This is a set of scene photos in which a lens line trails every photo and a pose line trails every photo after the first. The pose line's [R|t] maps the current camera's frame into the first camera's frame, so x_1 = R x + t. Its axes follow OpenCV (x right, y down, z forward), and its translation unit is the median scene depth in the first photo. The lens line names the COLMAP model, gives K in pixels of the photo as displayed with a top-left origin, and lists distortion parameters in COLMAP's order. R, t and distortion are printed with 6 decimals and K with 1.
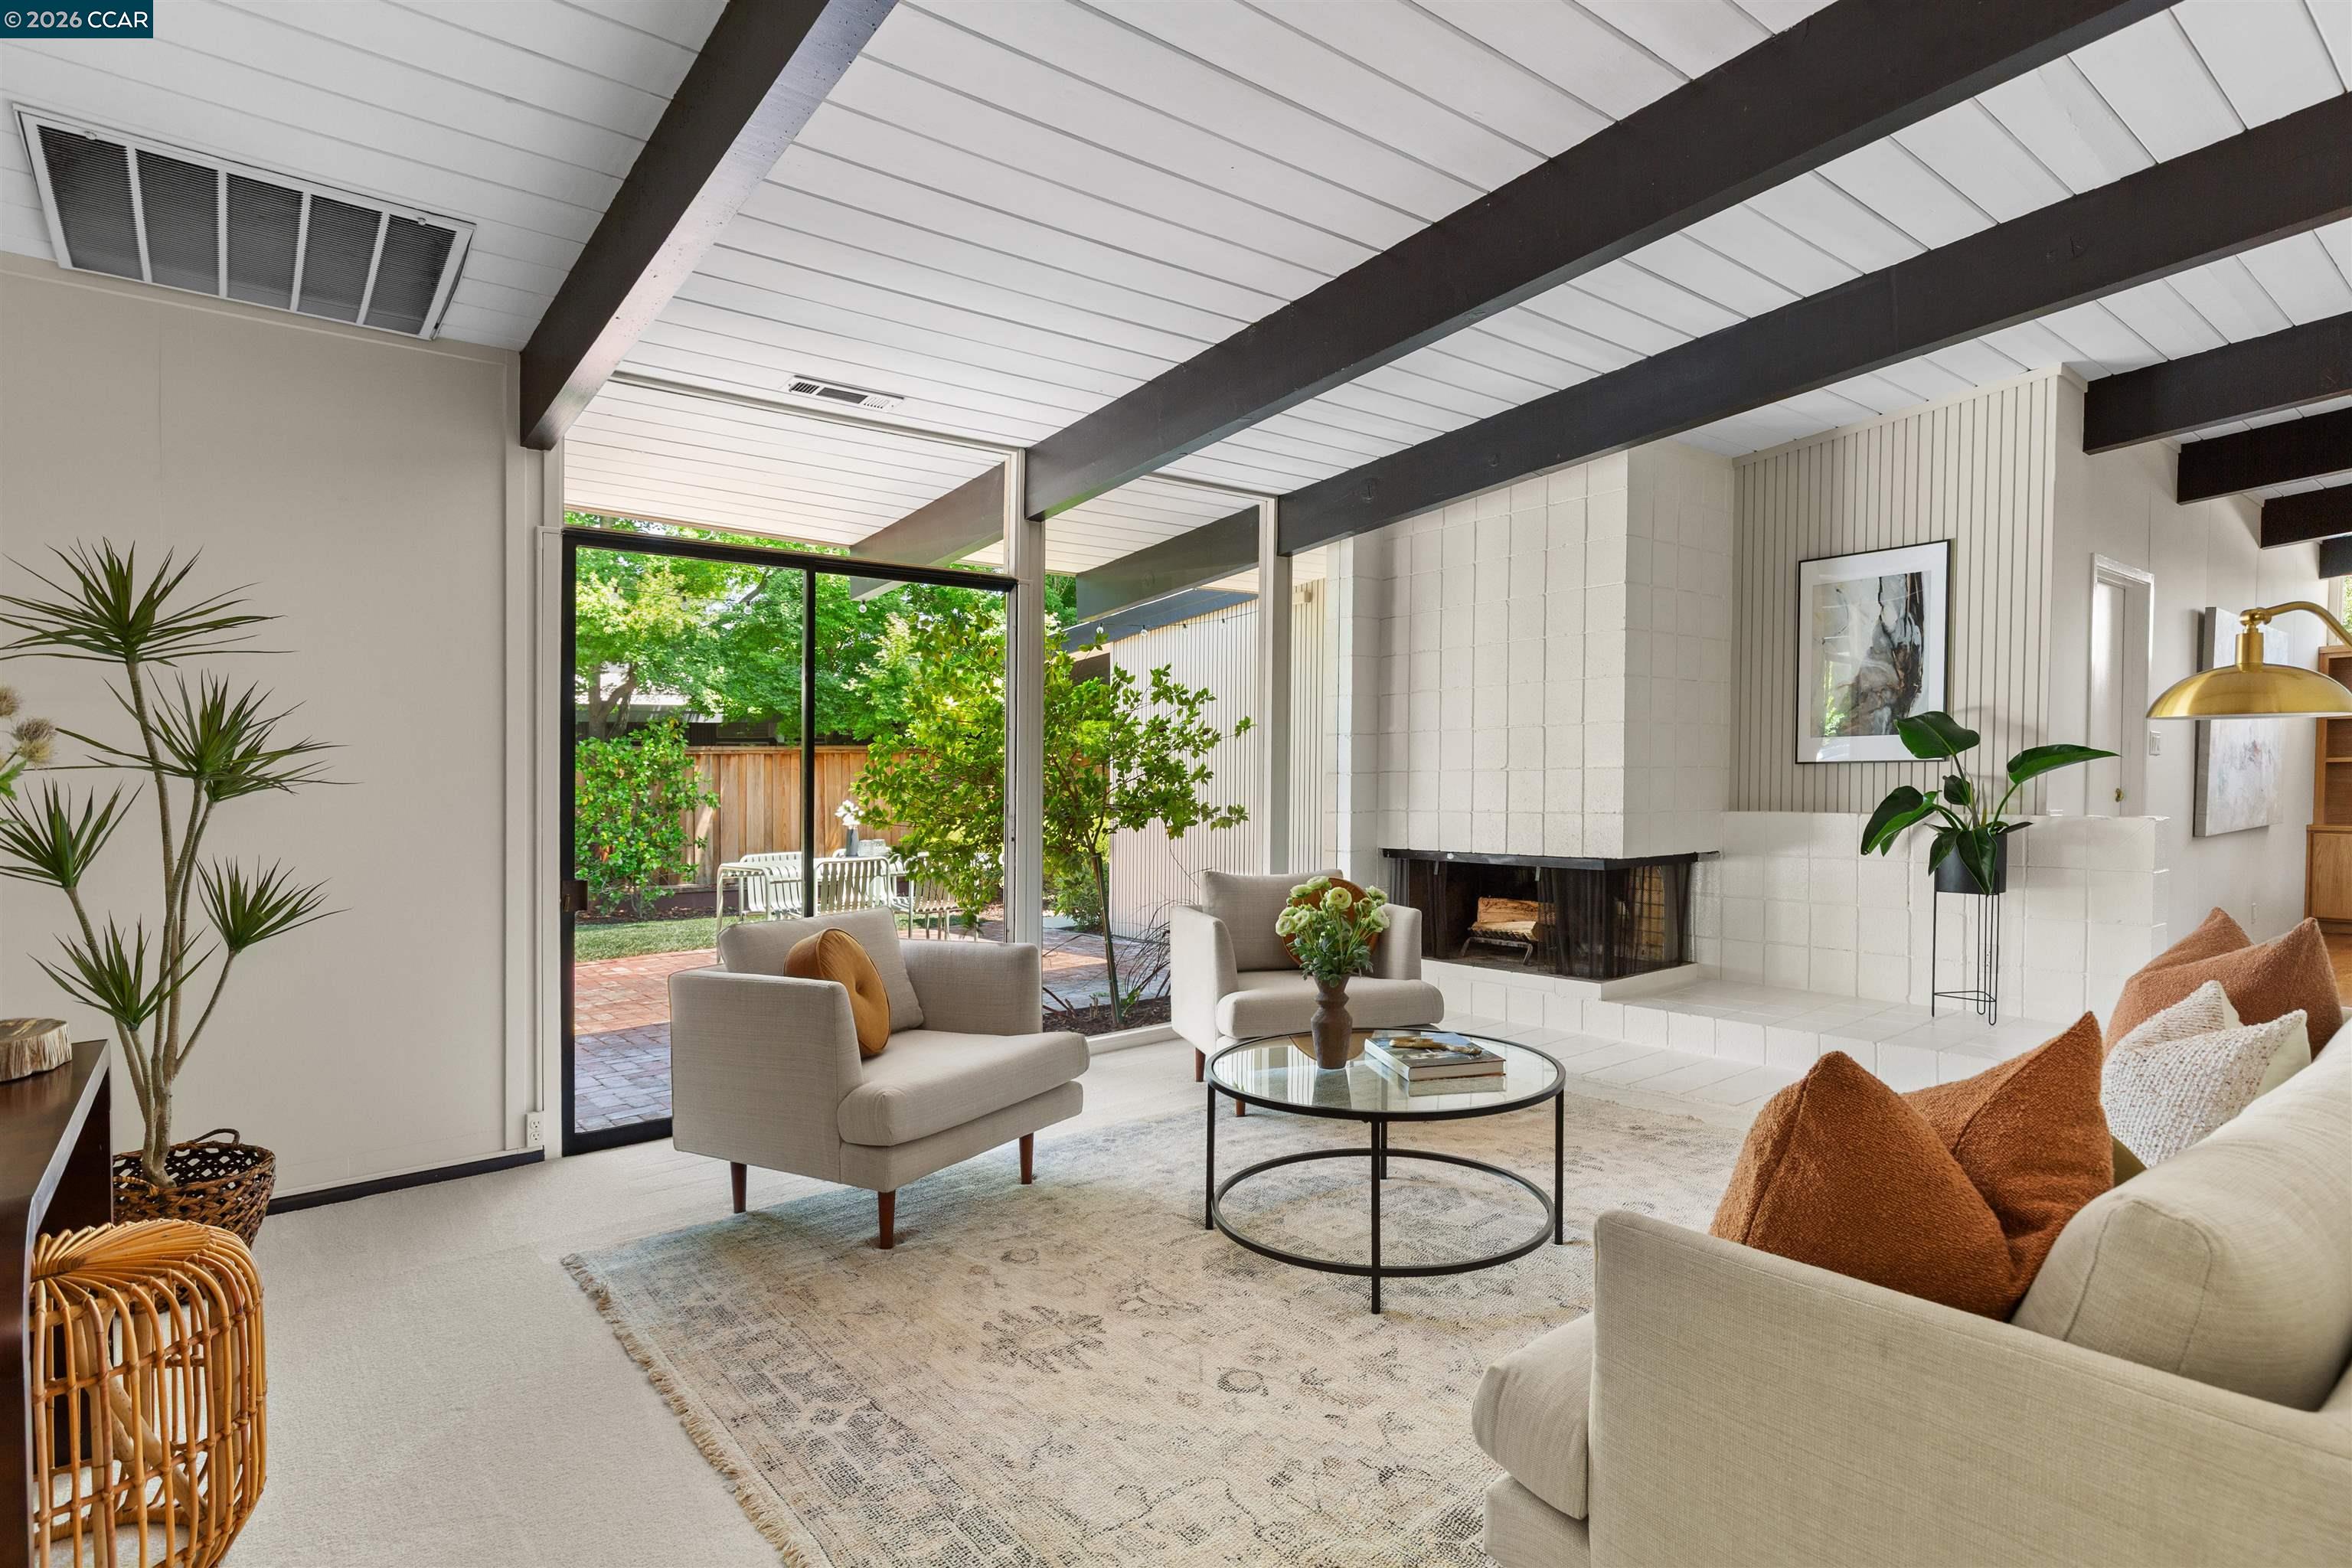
lens RADIAL K [[1191.1, 0, 1188.6], [0, 1191.1, 780.1], [0, 0, 1]] dist [-0.000117, -0.000666]
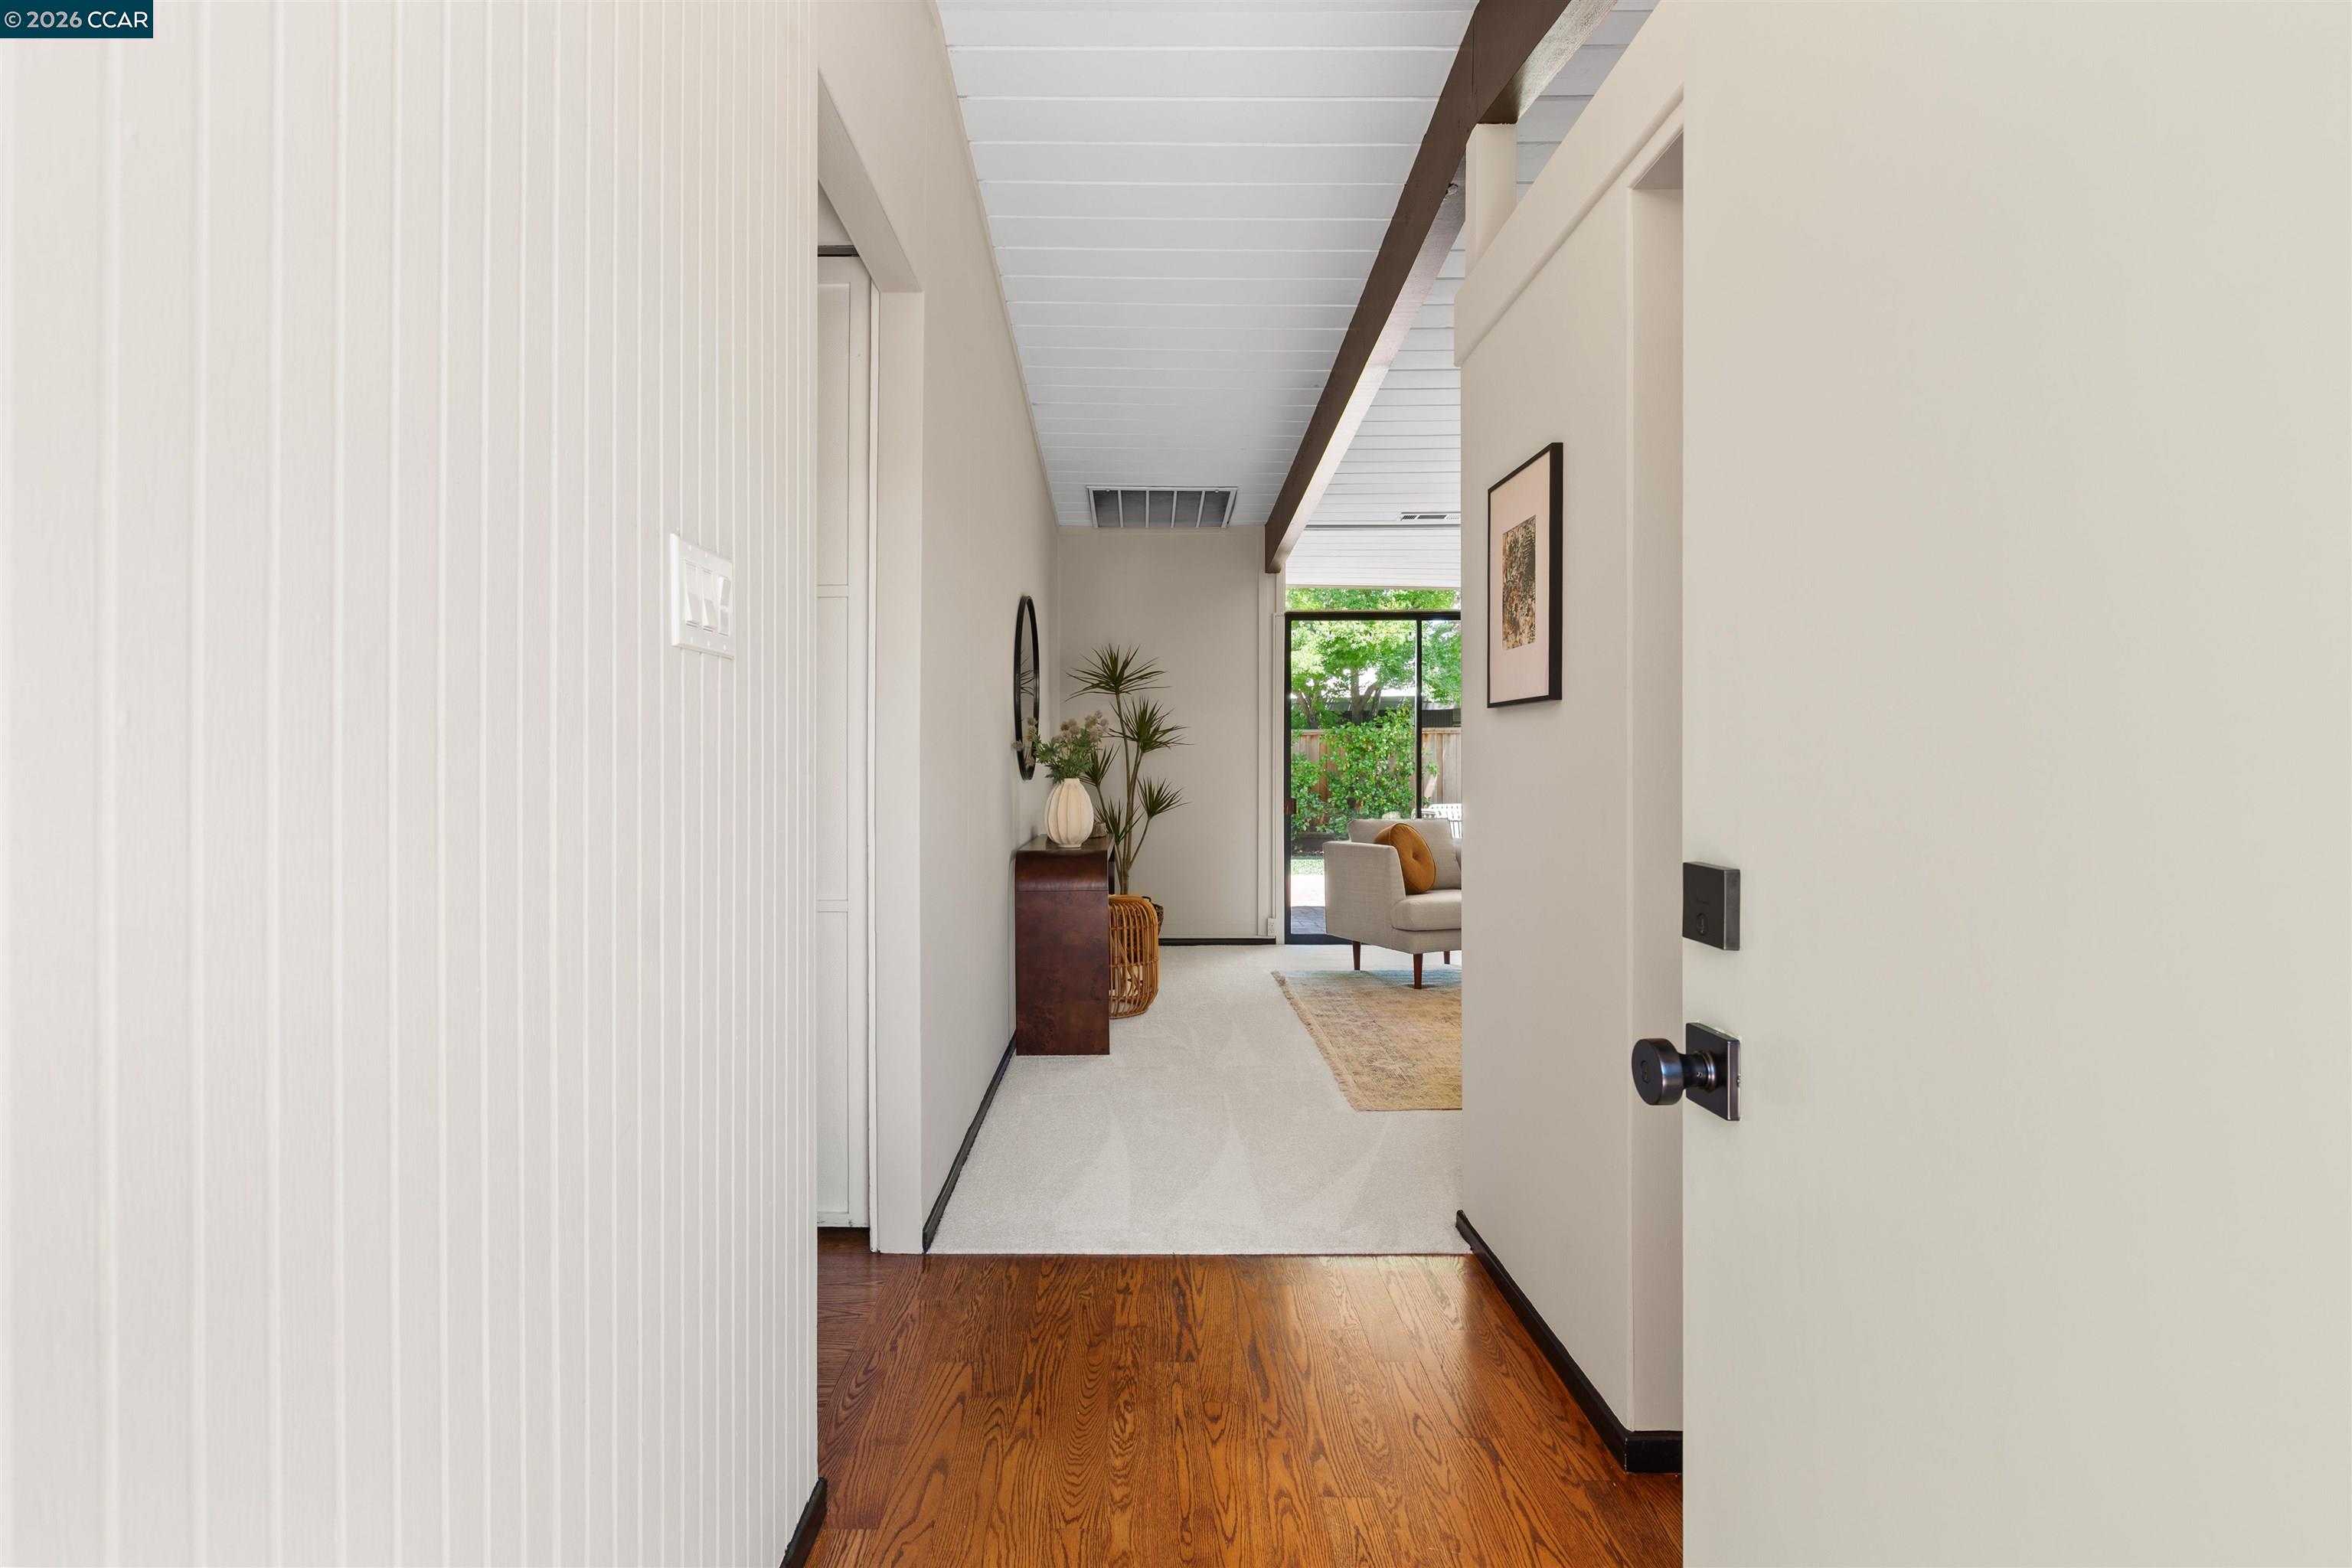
lens RADIAL K [[1186.7, 0, 1173.7], [0, 1186.7, 768.6], [0, 0, 1]] dist [-0.004045, -0.000051]
pose [[0.794058, 0.008731, -0.607779, 0.434496], [-0.005217, 0.999958, 0.007549, 0.022096], [0.607820, -0.002824, 0.794070, -0.548354]]
